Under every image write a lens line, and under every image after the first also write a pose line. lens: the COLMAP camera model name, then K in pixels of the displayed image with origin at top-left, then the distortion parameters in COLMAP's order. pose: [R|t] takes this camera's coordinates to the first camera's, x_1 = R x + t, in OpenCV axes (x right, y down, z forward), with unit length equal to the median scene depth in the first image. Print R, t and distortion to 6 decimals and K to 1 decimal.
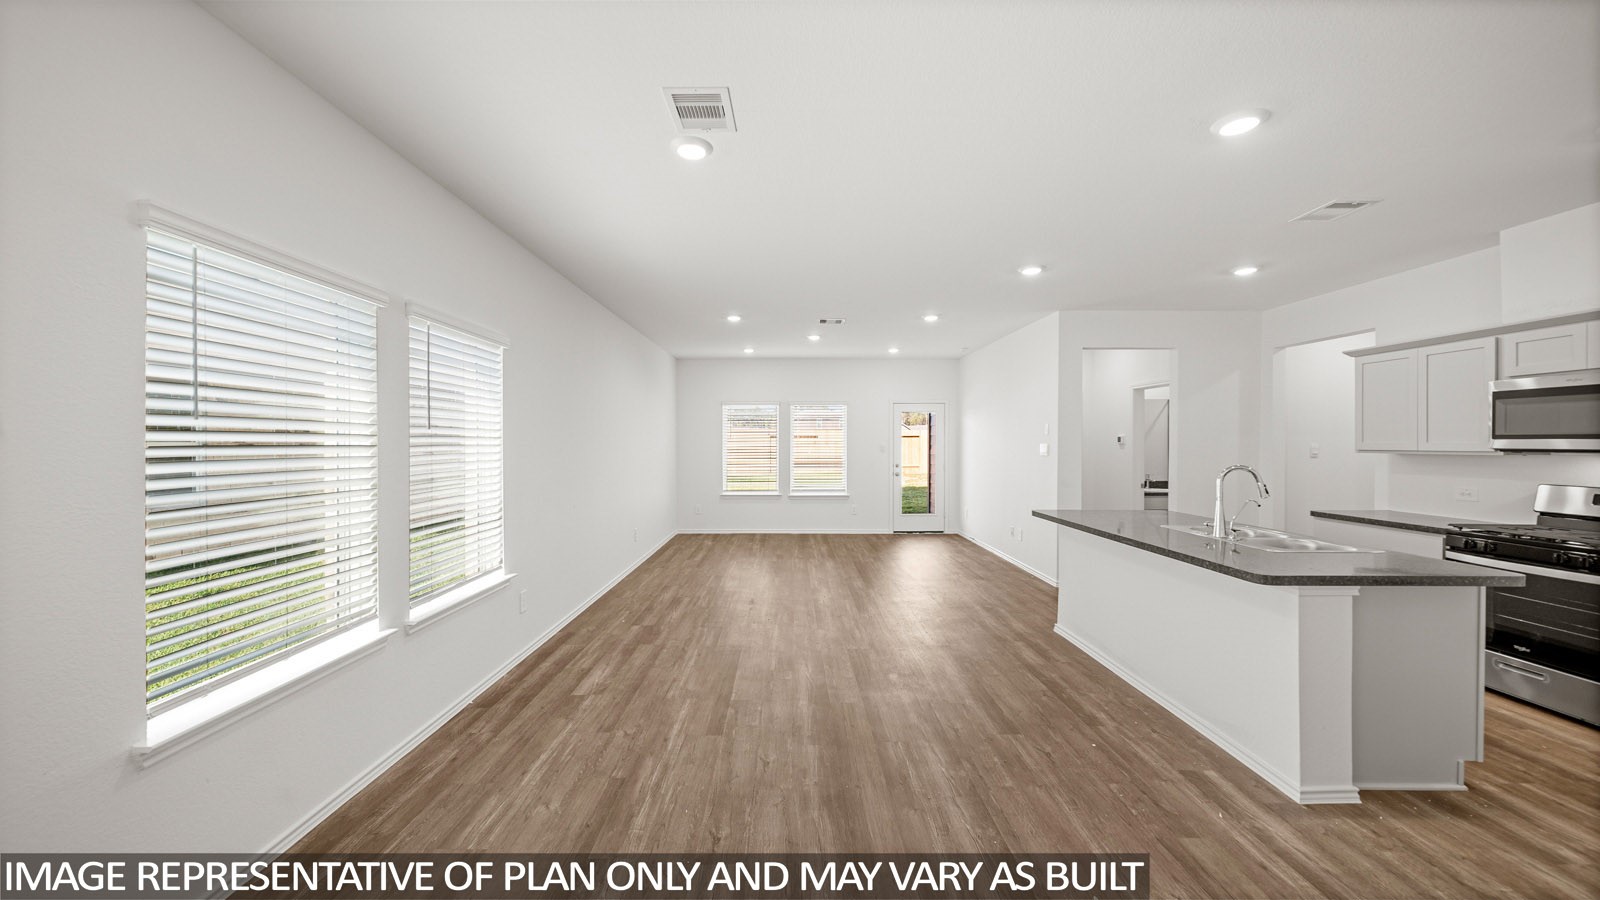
lens RADIAL K [[563.4, 0, 791.2], [0, 563.4, 447.9], [0, 0, 1]] dist [-0.003454, -0.000809]
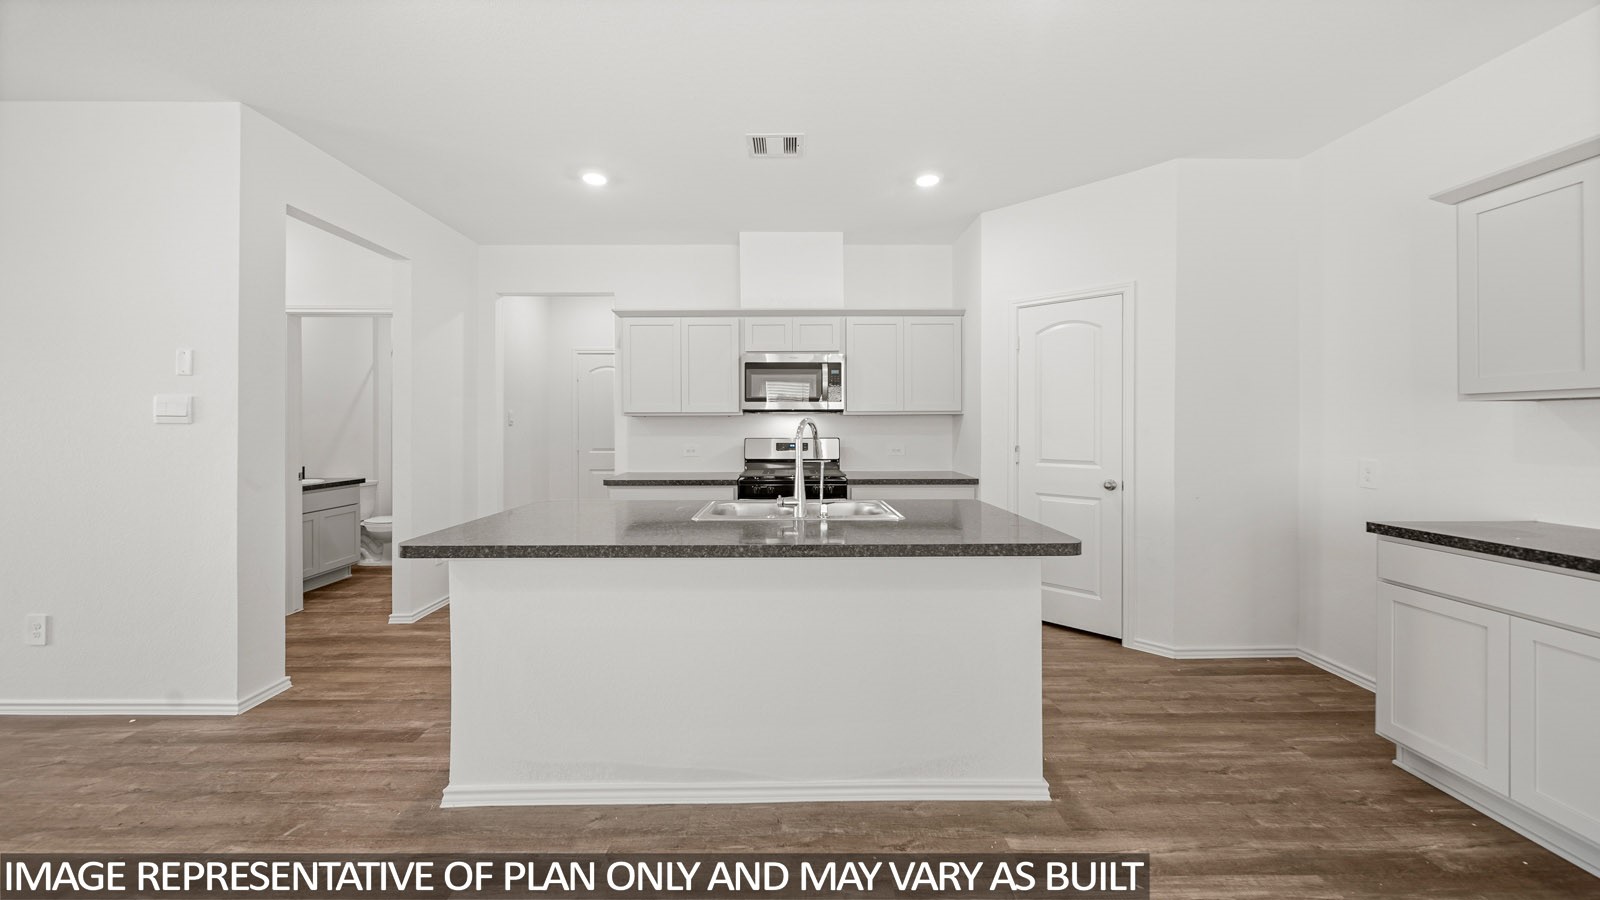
lens RADIAL K [[563.4, 0, 789.9], [0, 563.4, 431.4], [0, 0, 1]] dist [-0.003454, -0.000809]
pose [[-0.005310, -0.010207, 0.999934, 0.035553], [0.011854, 0.999877, 0.010270, 0.037387], [-0.999916, 0.011908, -0.005189, 0.918569]]
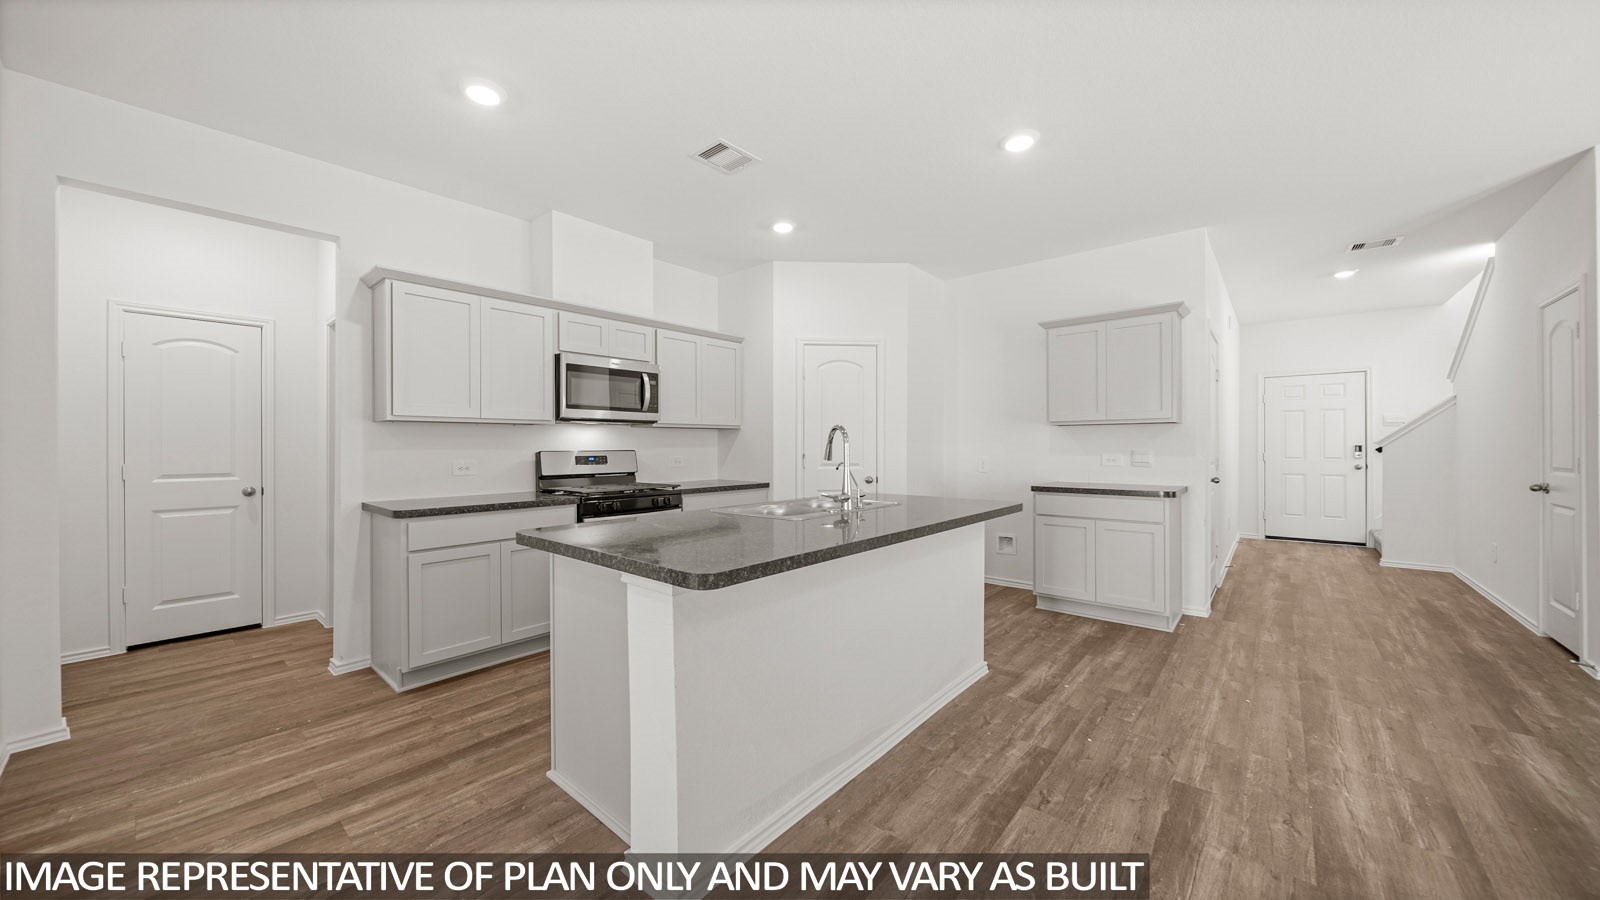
lens RADIAL K [[563.4, 0, 787.7], [0, 563.4, 445.0], [0, 0, 1]] dist [-0.003454, -0.000809]
pose [[-0.749269, 0.002167, 0.662262, 0.245005], [0.009936, 0.999919, 0.007970, 0.048956], [-0.662191, 0.012551, -0.749230, 1.532495]]
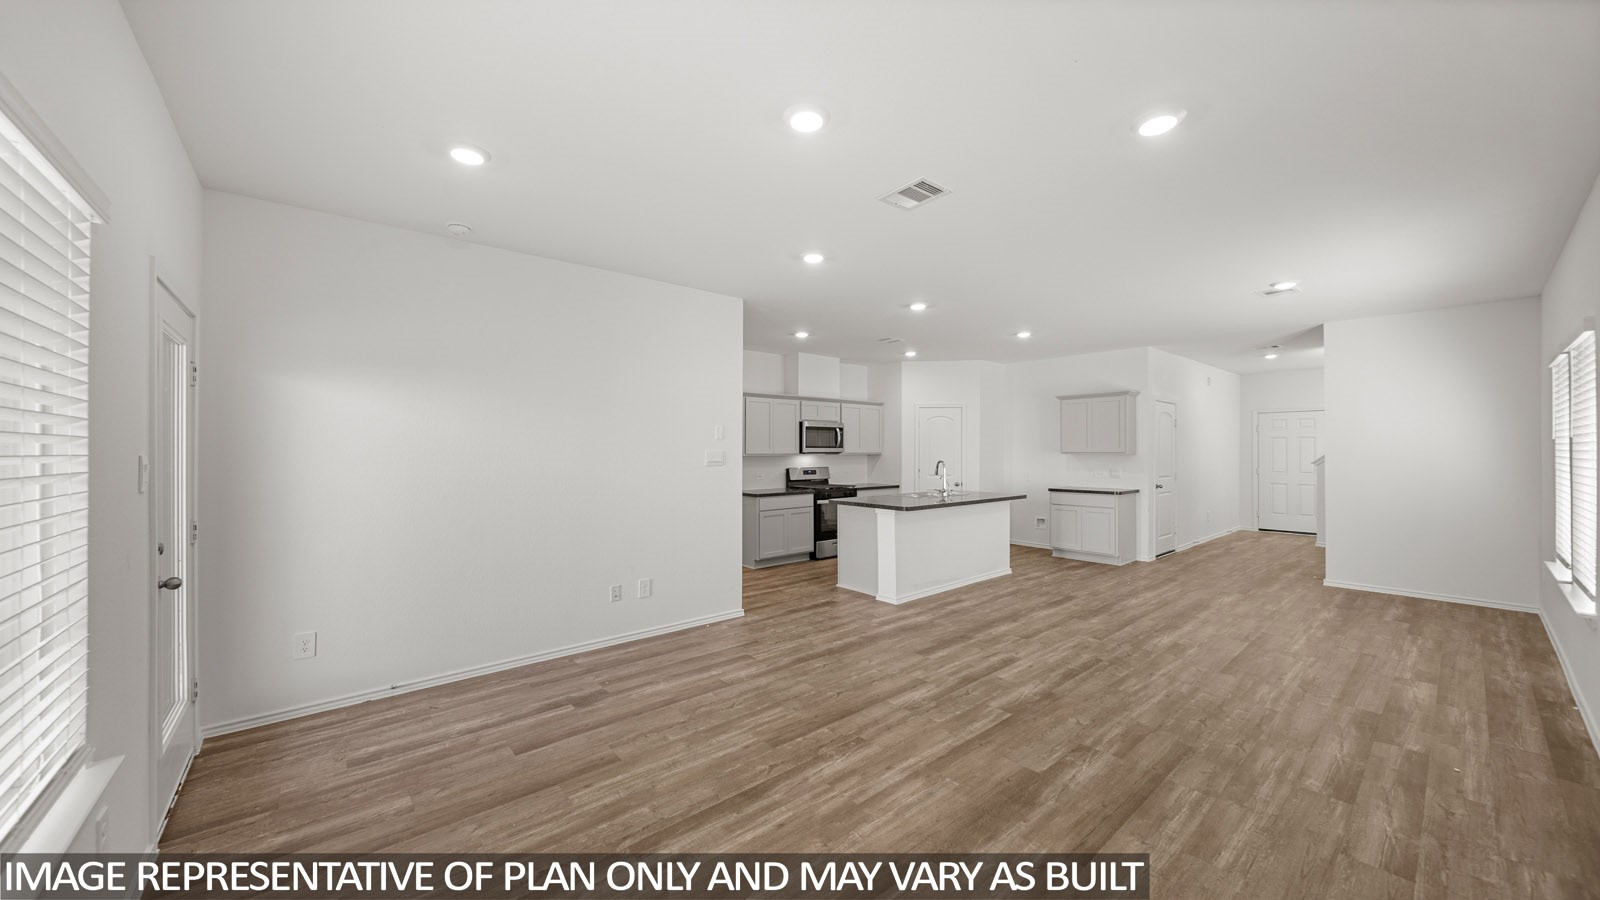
lens RADIAL K [[563.4, 0, 795.0], [0, 563.4, 448.6], [0, 0, 1]] dist [-0.003454, -0.000809]
pose [[-0.640107, 0.004127, 0.768275, -0.405220], [0.009461, 0.999952, 0.002511, -0.018708], [-0.768228, 0.008876, -0.640115, 2.452507]]
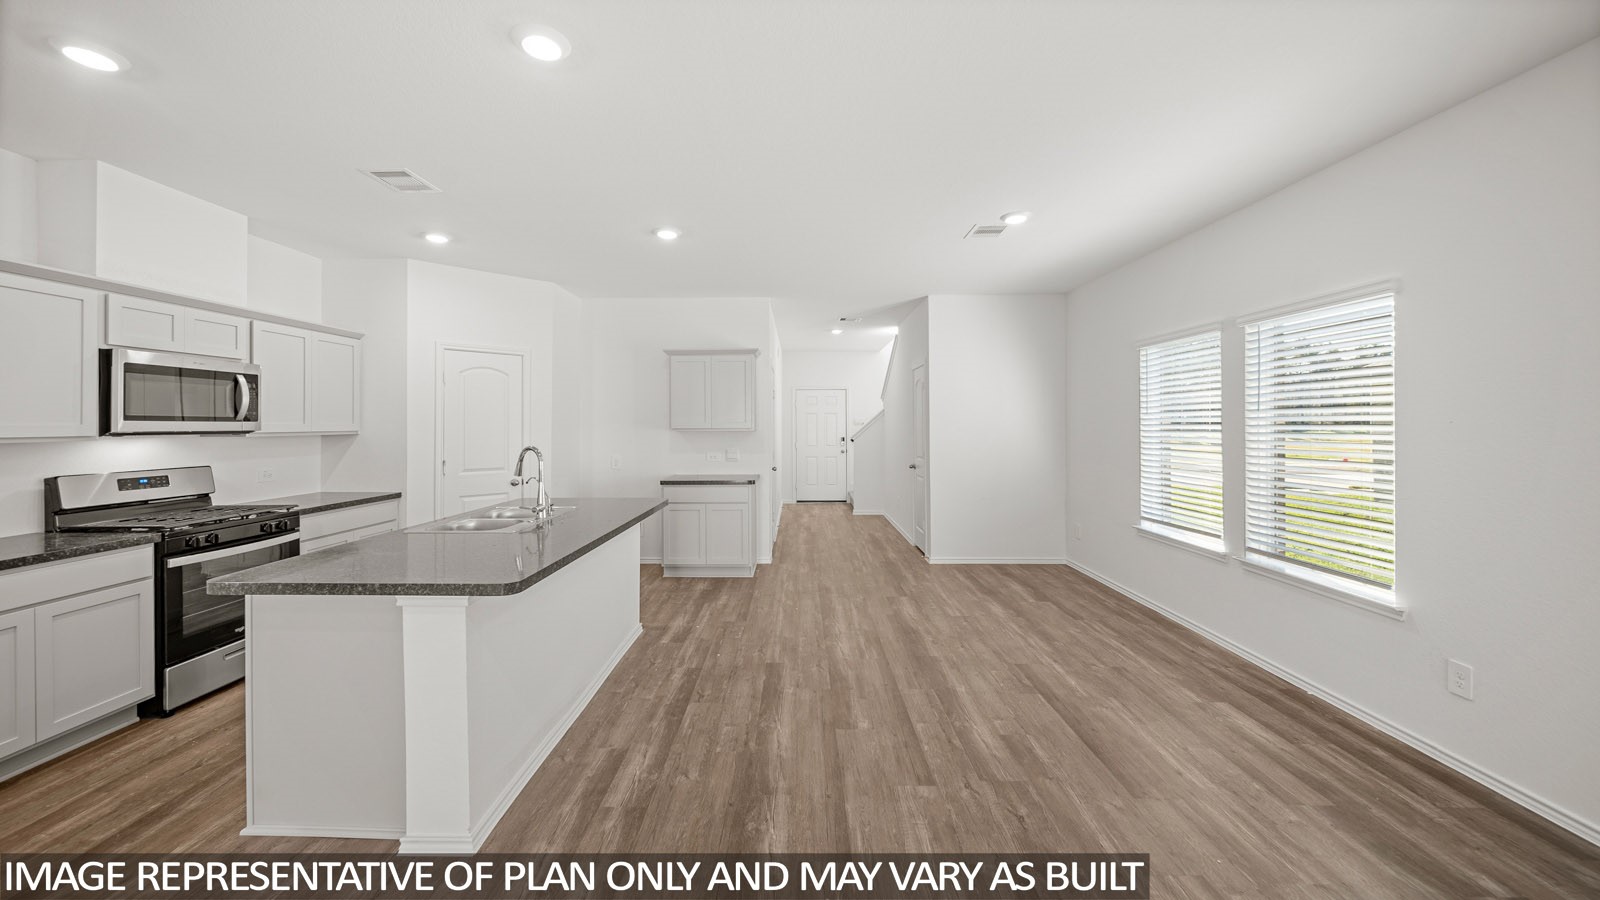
lens RADIAL K [[563.4, 0, 786.7], [0, 563.4, 426.9], [0, 0, 1]] dist [-0.003454, -0.000809]
pose [[-0.999611, 0.003006, 0.027722, 0.268448], [0.003344, 0.999920, 0.012171, -0.013096], [-0.027684, 0.012259, -0.999542, 1.802704]]
